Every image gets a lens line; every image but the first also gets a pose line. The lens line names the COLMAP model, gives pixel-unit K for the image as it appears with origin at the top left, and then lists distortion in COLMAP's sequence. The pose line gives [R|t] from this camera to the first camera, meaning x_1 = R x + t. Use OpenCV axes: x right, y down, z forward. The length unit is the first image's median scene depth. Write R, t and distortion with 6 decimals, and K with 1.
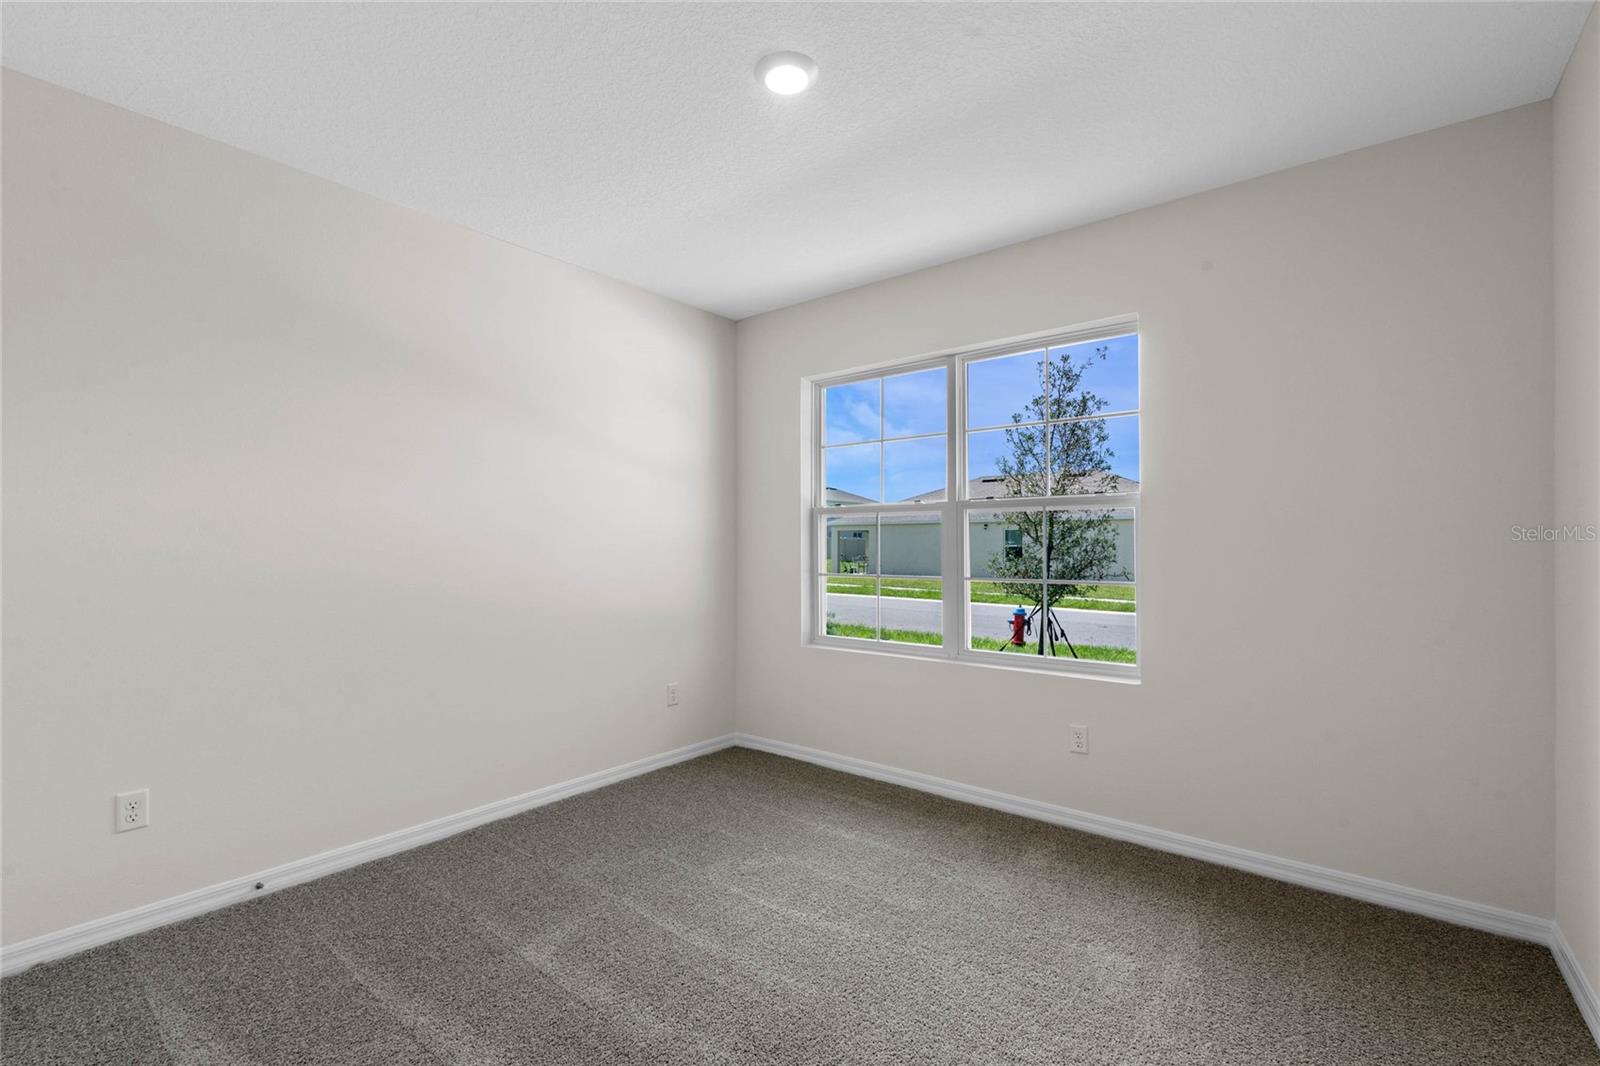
lens RADIAL K [[710.9, 0, 799.7], [0, 710.9, 528.6], [0, 0, 1]] dist [-0.001068, -0.001187]
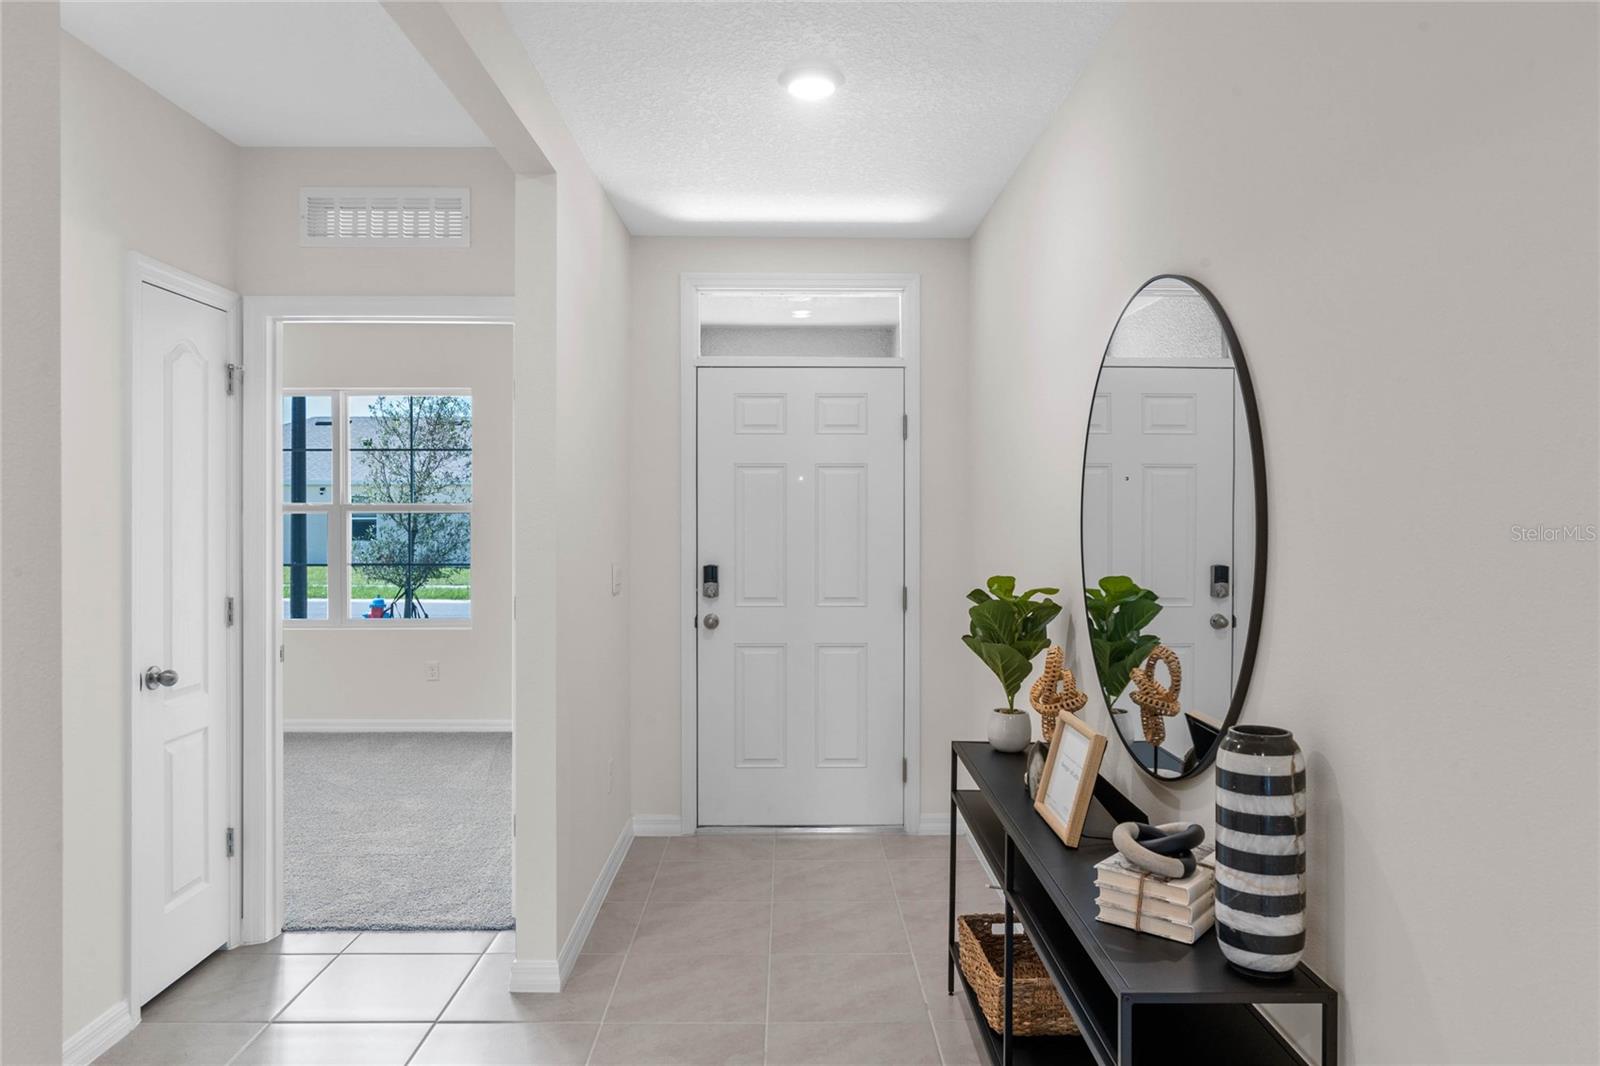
lens RADIAL K [[1065.5, 0, 802.7], [0, 1065.5, 517.8], [0, 0, 1]] dist [0.001694, 0.003705]
pose [[0.772915, -0.000153, 0.634510, -0.167311], [-0.018293, 0.999579, 0.022524, -0.034810], [-0.634246, -0.029016, 0.772587, -0.476924]]
